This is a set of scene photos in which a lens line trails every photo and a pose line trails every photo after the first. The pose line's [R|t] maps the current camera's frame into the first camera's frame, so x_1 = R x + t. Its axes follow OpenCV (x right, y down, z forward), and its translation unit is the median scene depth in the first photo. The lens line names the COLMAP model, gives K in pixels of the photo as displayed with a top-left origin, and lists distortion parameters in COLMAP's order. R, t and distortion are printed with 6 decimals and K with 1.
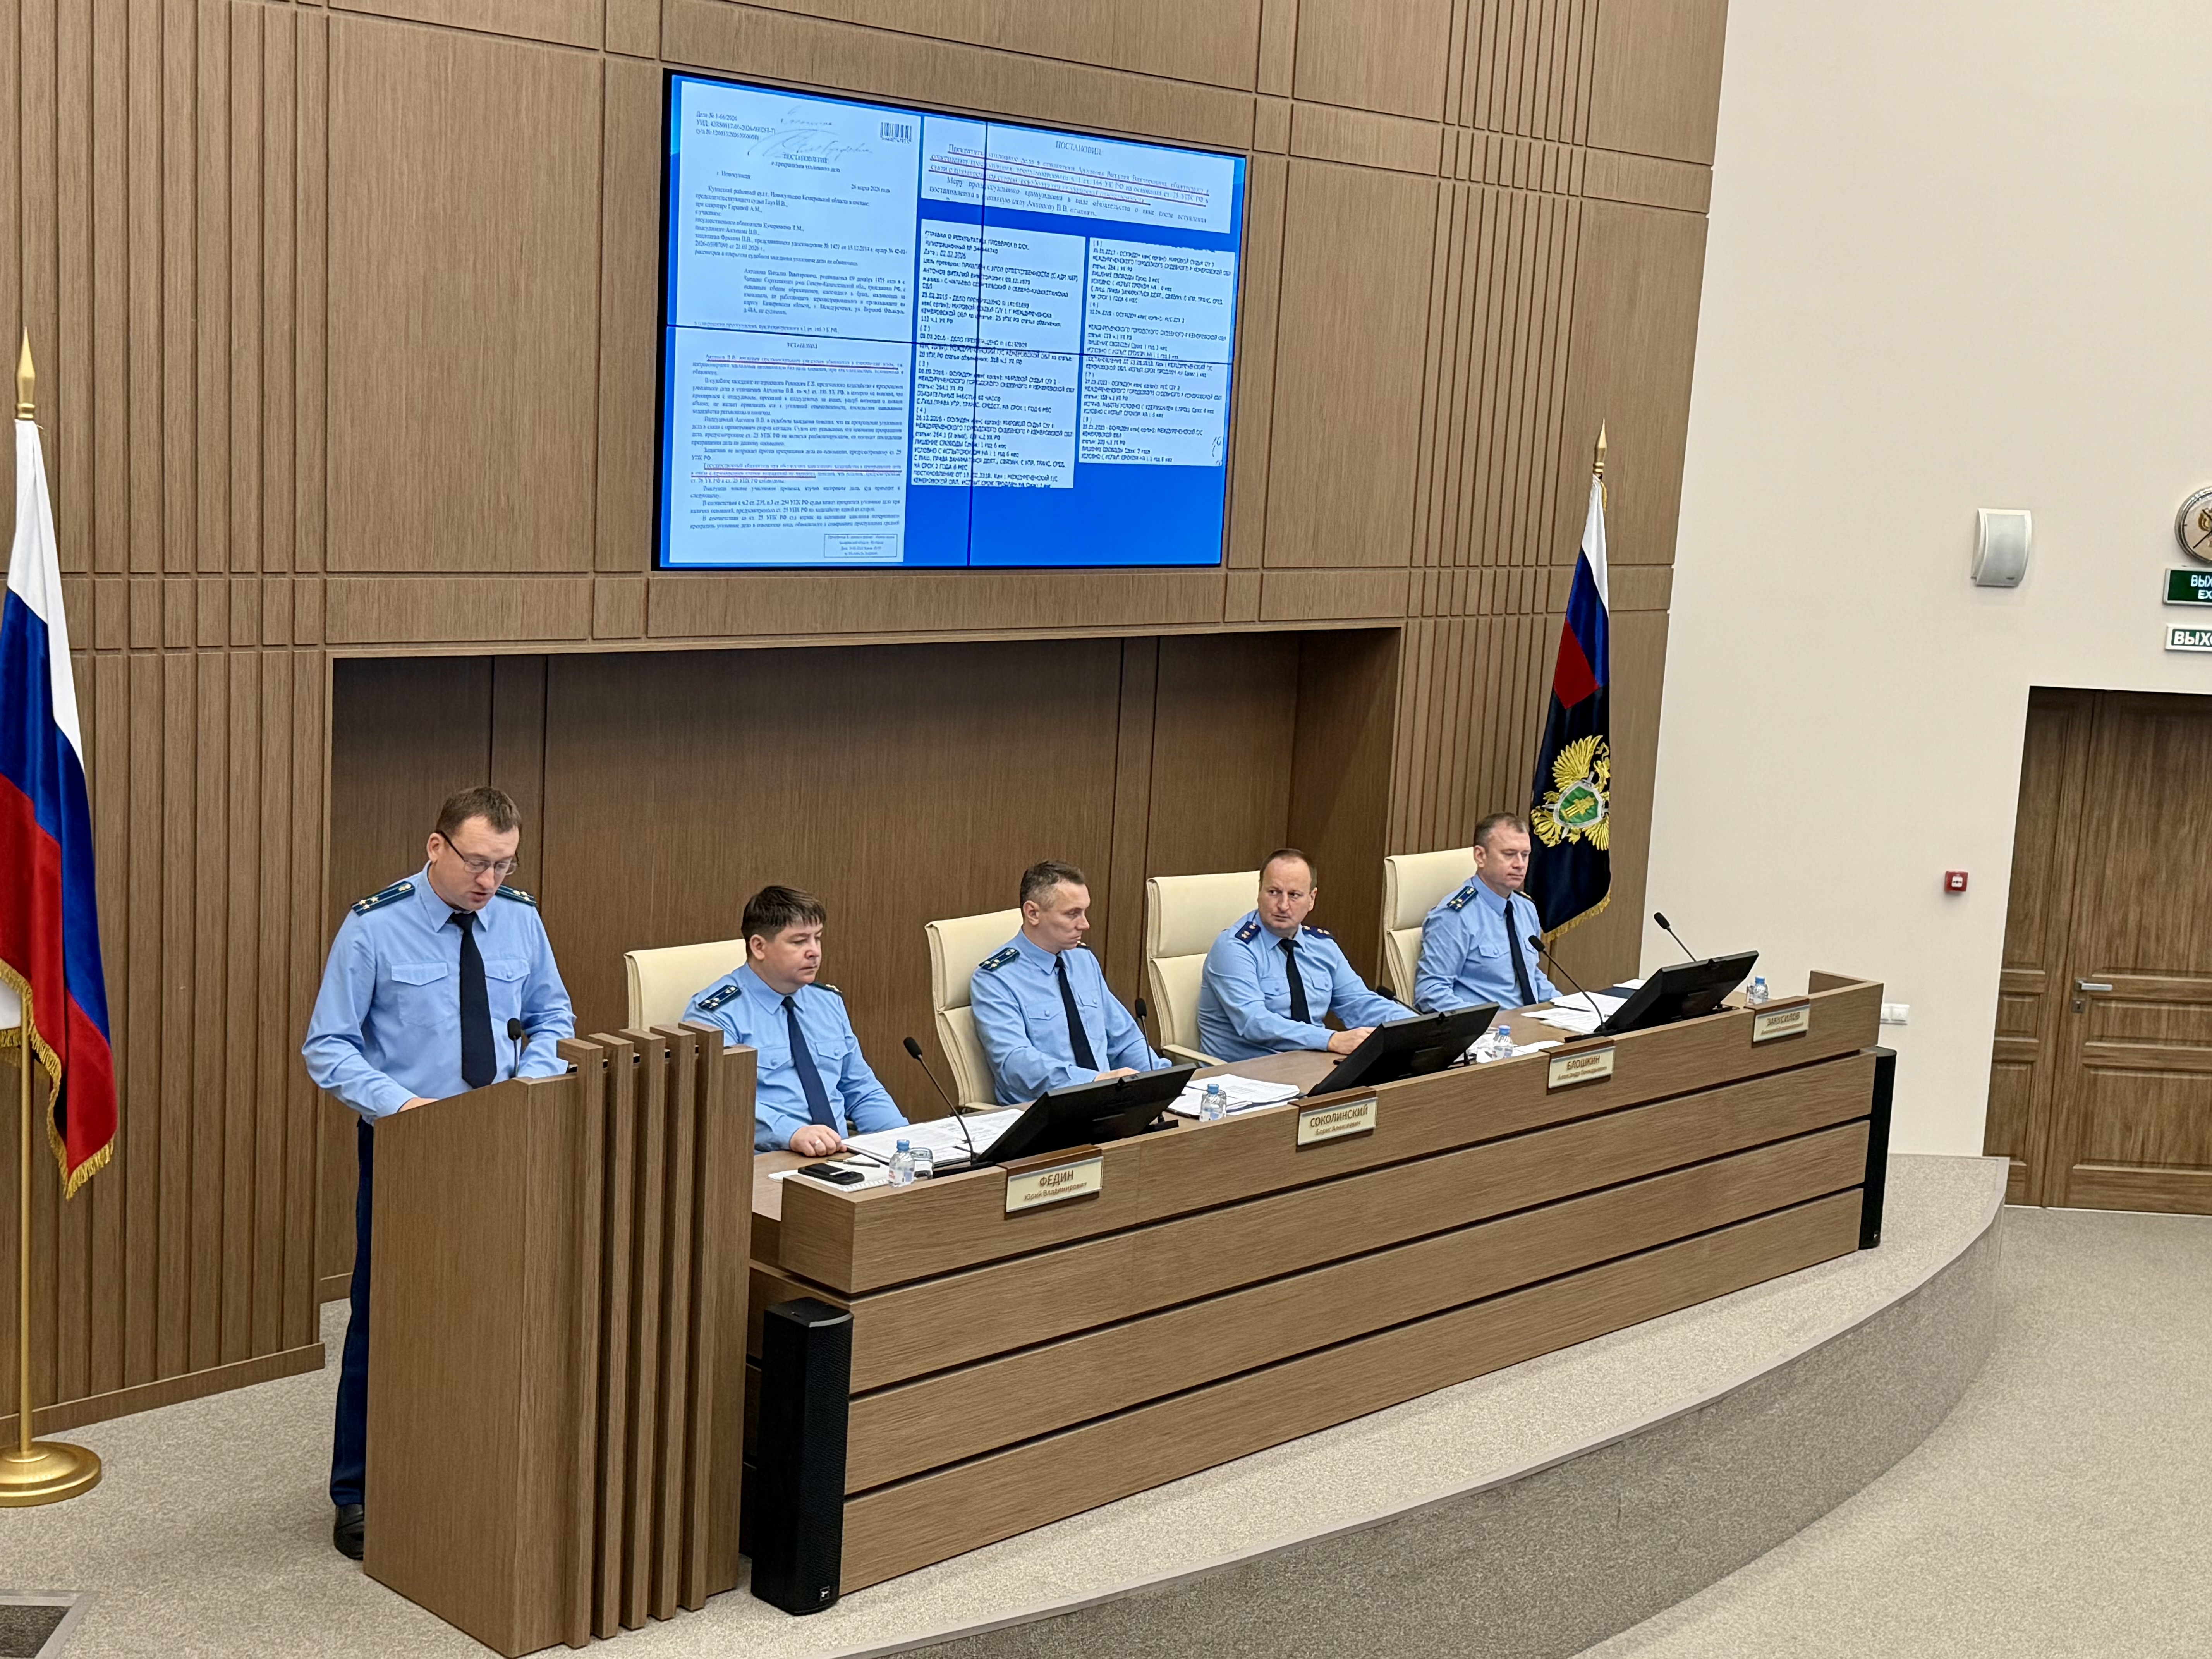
lens RADIAL K [[2891.0, 0, 1106.0], [0, 2891.0, 829.5], [0, 0, 1]] dist [0.154124, 0.034664]
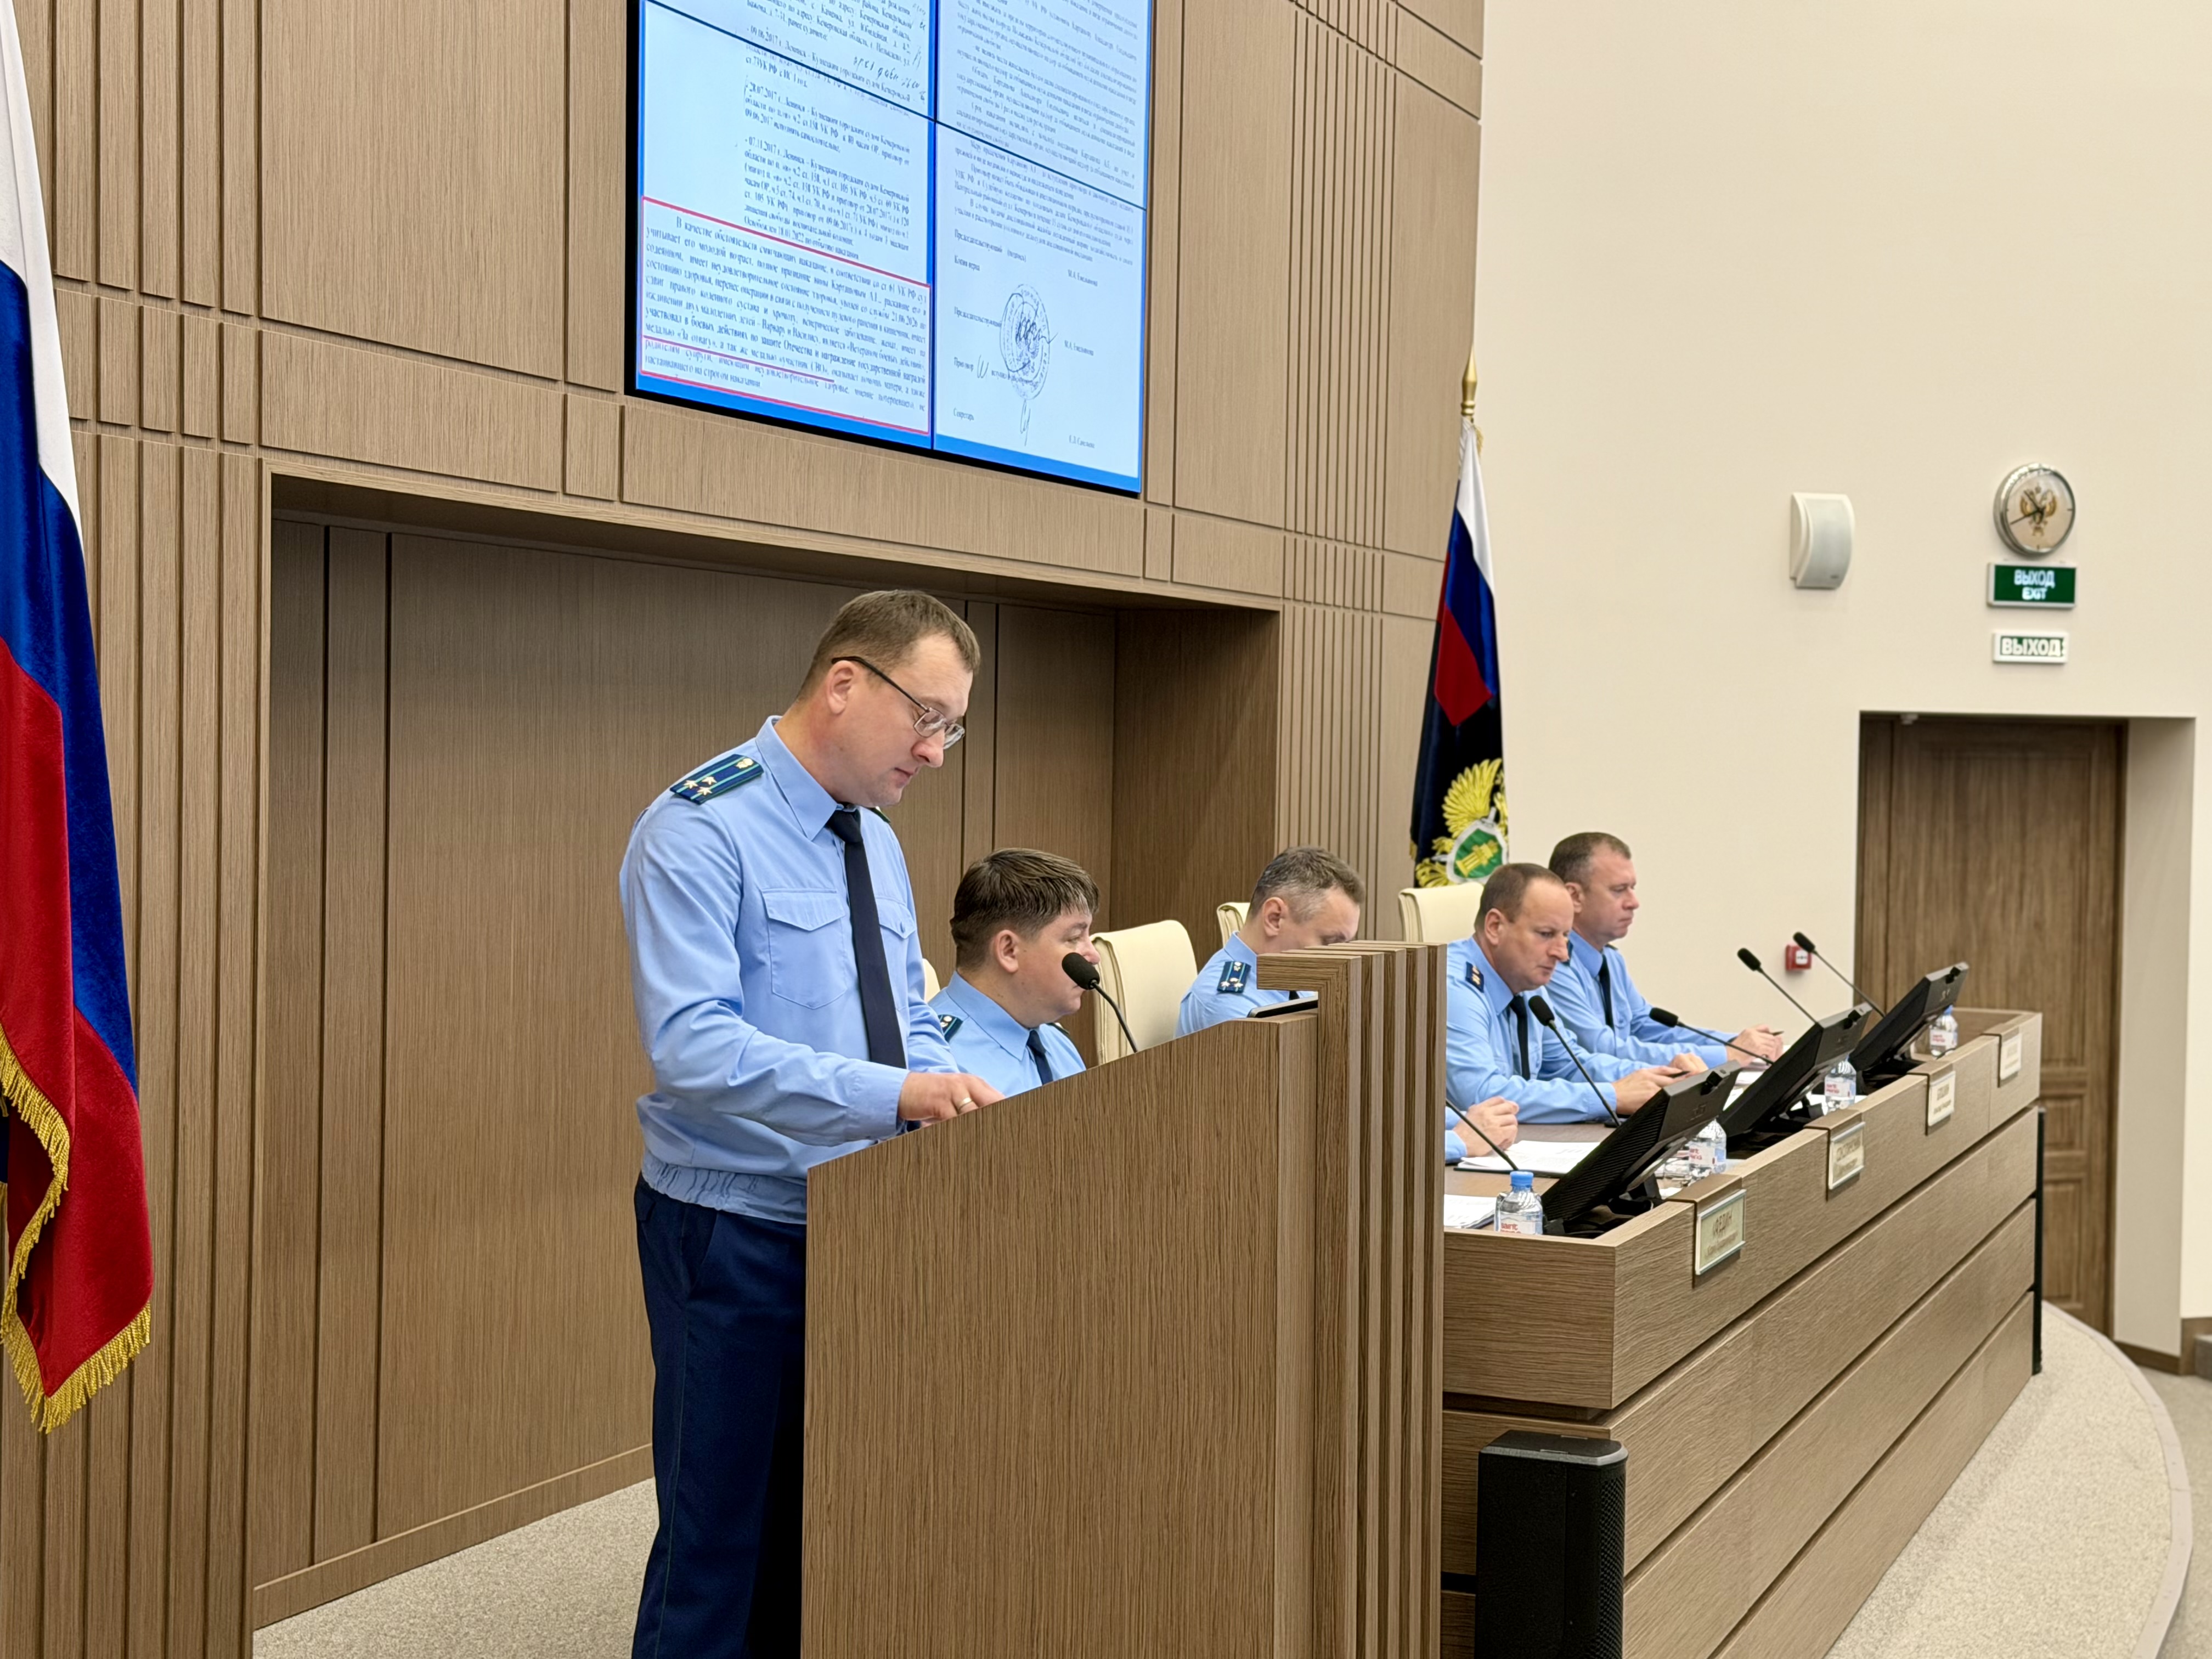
lens RADIAL K [[3357.9, 0, 1106.0], [0, 3357.9, 829.5], [0, 0, 1]] dist [0.151149, -0.028837]
pose [[0.930023, -0.045545, 0.364667, -0.317643], [0.084629, 0.992164, -0.091917, 0.074831], [-0.357623, 0.116346, 0.926590, 0.303907]]
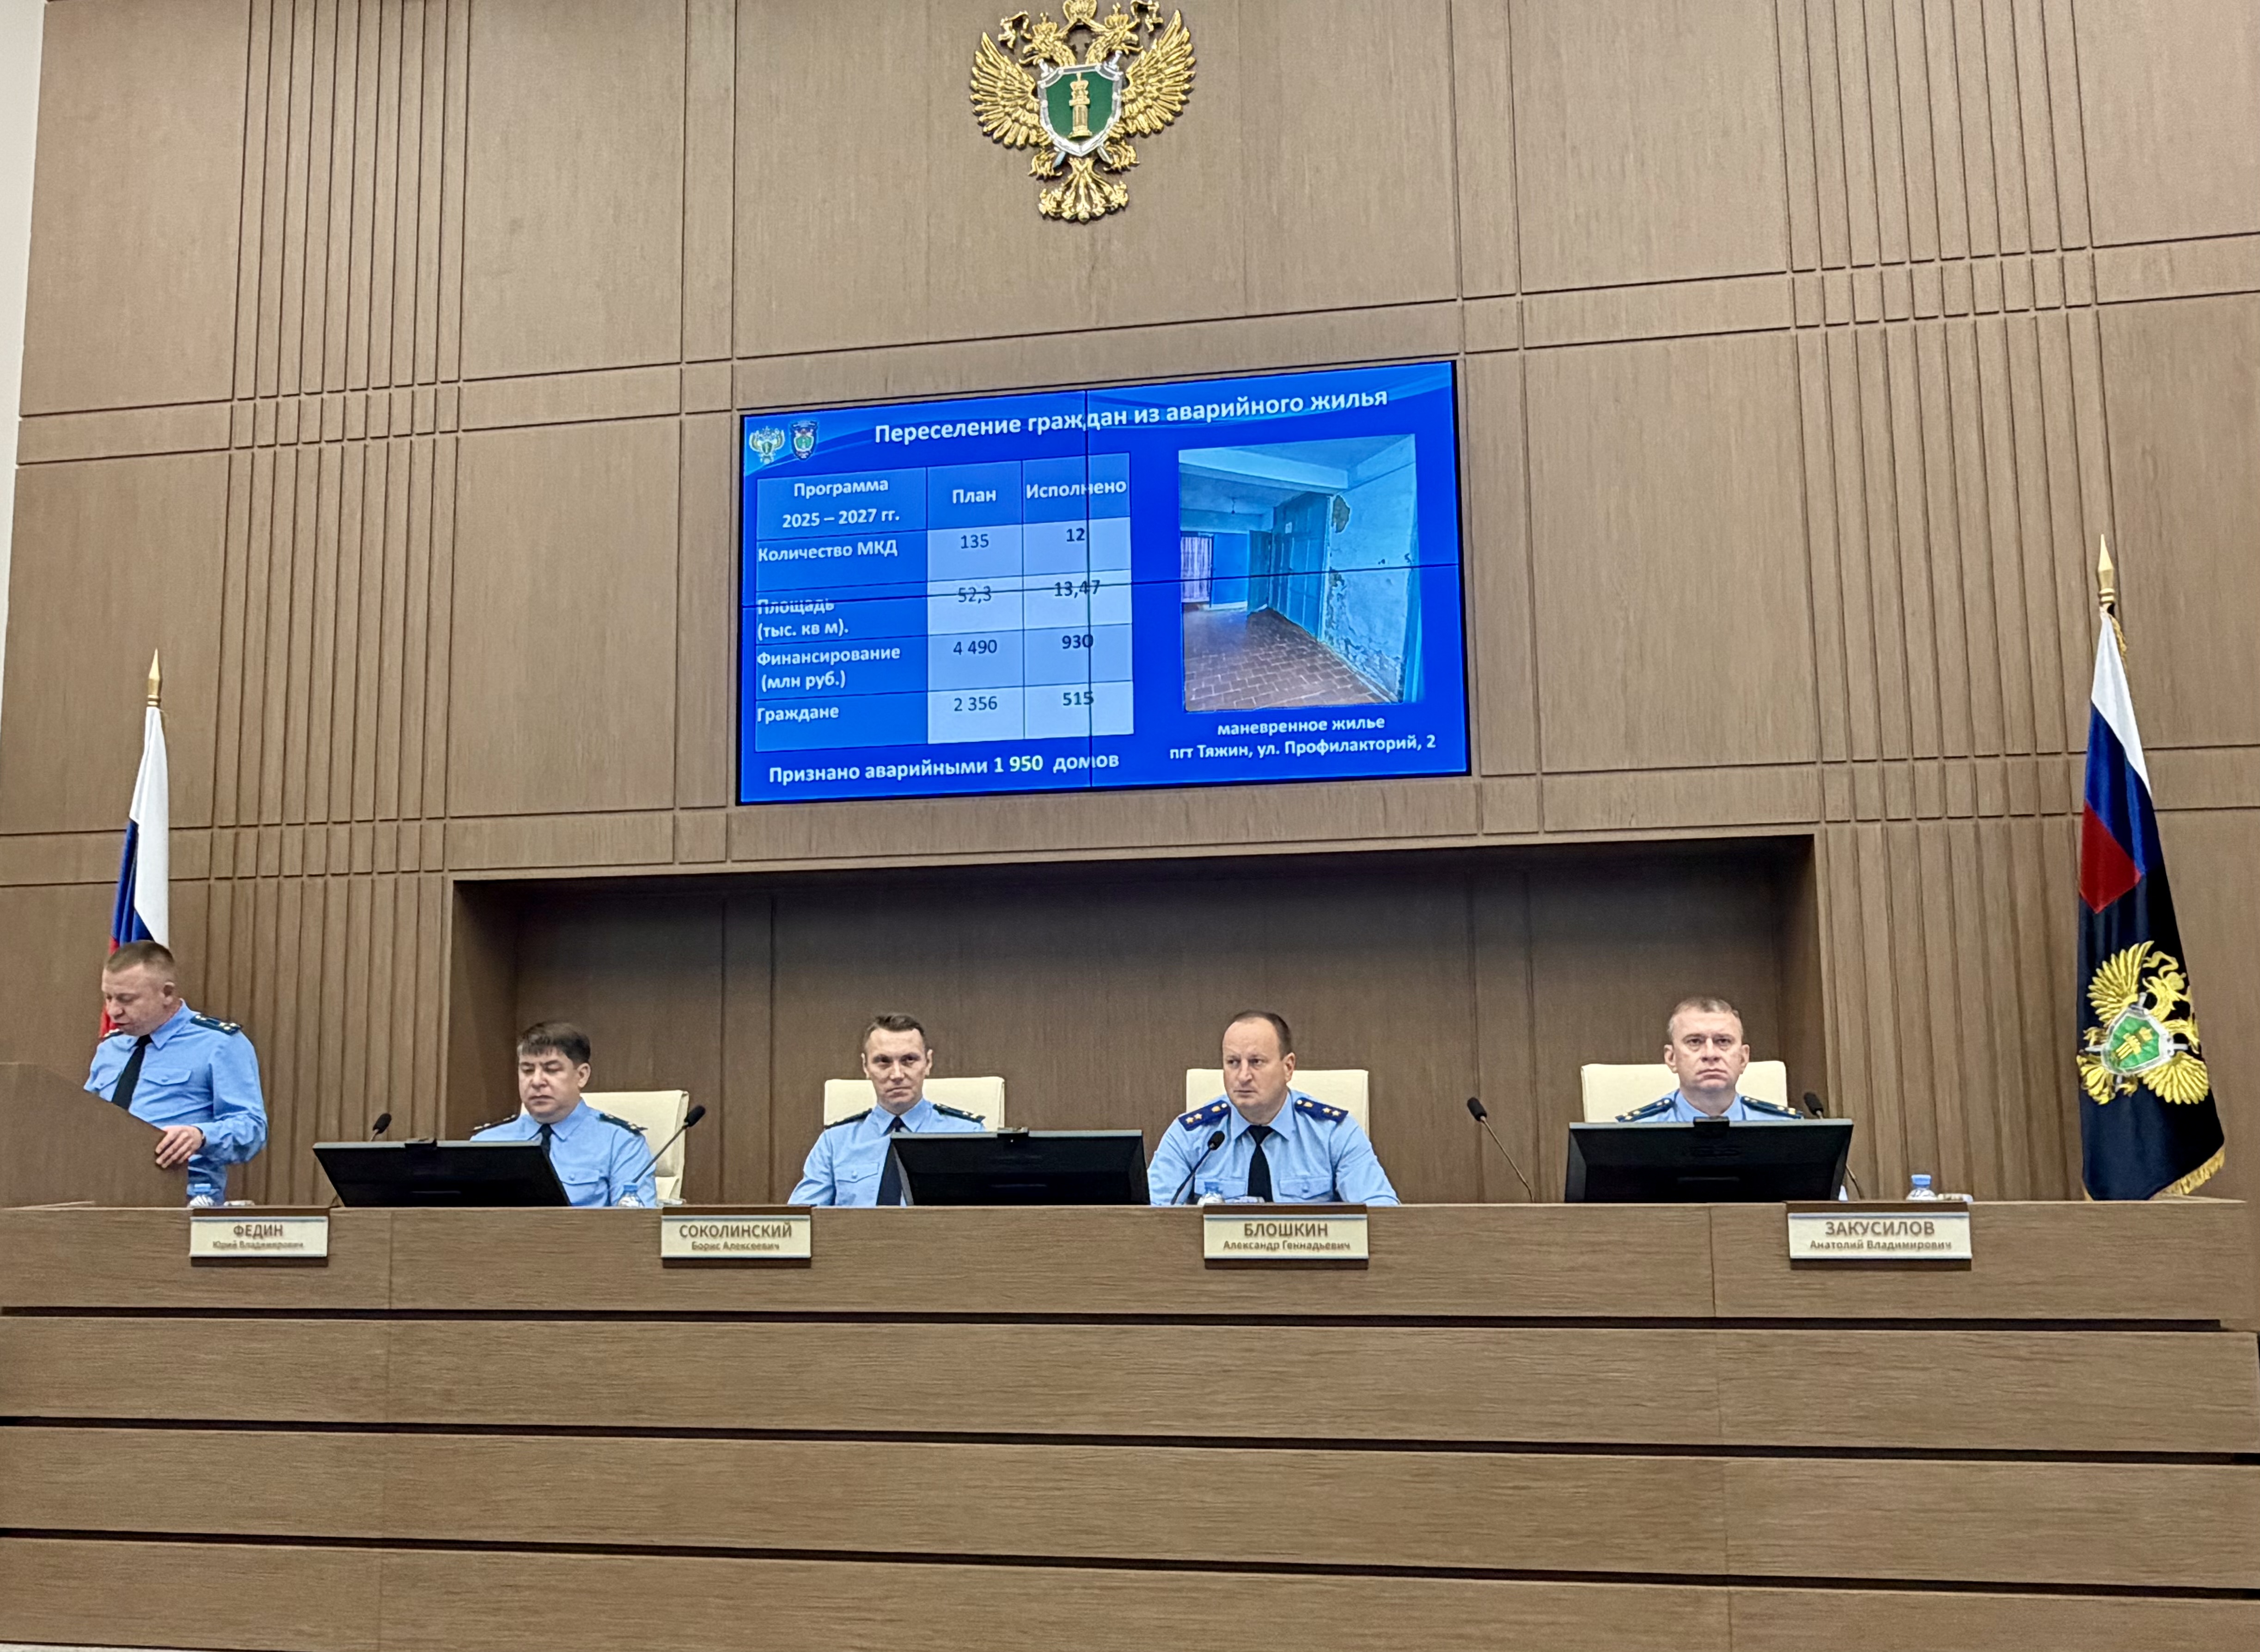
lens RADIAL K [[1655.0, 0, 1128.6], [0, 1655.0, 945.5], [0, 0, 1]] dist [-0.005184, -0.001019]
pose [[0.583686, -0.145445, -0.798847, 0.457317], [-0.076228, 0.969666, -0.232243, 0.108290], [0.808394, 0.196452, 0.554893, 0.745611]]
